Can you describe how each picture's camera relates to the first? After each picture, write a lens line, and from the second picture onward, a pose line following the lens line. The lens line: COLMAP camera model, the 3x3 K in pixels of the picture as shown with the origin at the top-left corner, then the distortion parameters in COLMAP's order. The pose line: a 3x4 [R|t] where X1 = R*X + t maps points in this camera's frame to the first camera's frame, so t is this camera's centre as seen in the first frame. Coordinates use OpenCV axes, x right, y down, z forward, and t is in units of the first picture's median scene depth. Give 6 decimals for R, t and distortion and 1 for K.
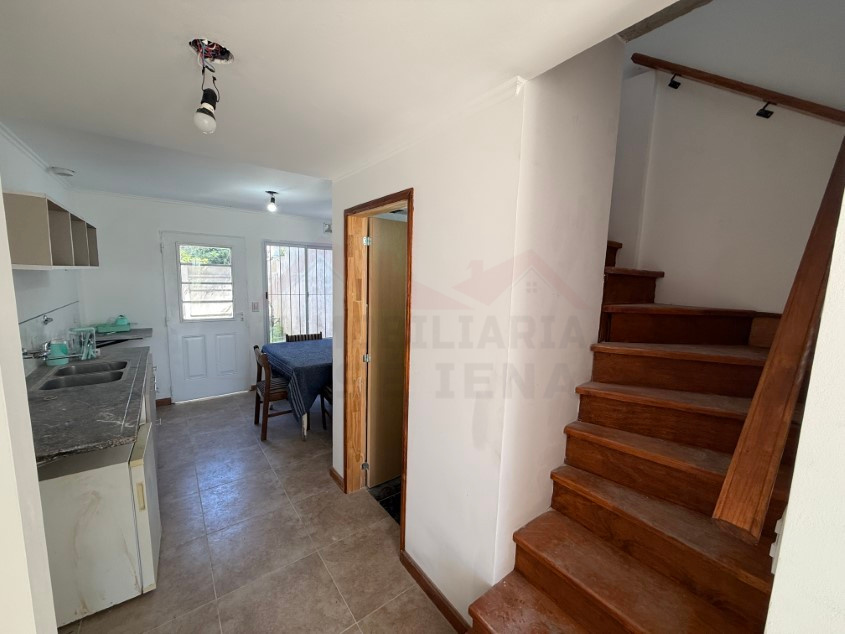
lens RADIAL K [[336.7, 0, 421.8], [0, 336.7, 318.0], [0, 0, 1]] dist [-0.000268, 0.000051]
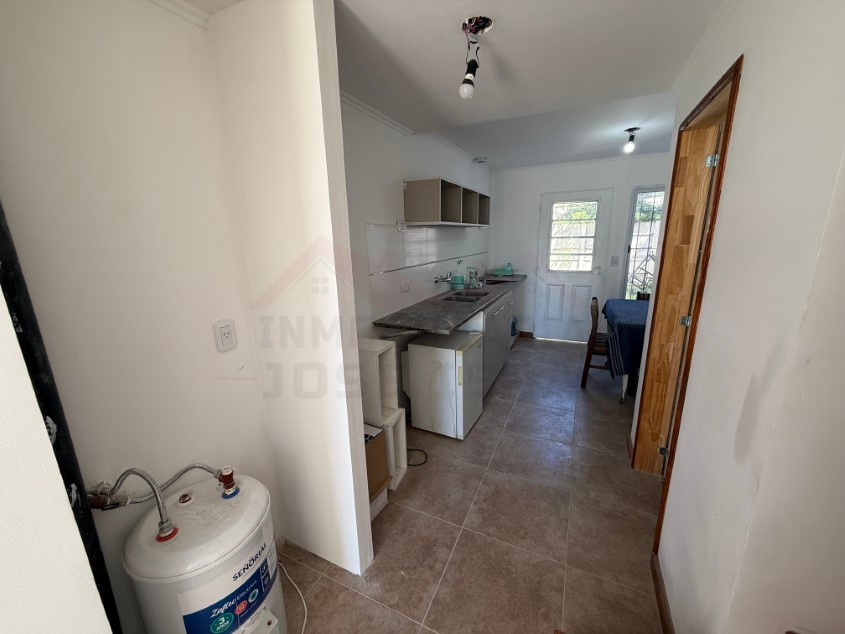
lens RADIAL K [[336.7, 0, 421.8], [0, 336.7, 318.0], [0, 0, 1]] dist [-0.000268, 0.000051]
pose [[0.458039, 0.169948, -0.872535, 0.180463], [-0.073643, 0.985435, 0.153279, 0.030423], [0.885877, -0.005952, 0.463883, 0.080407]]
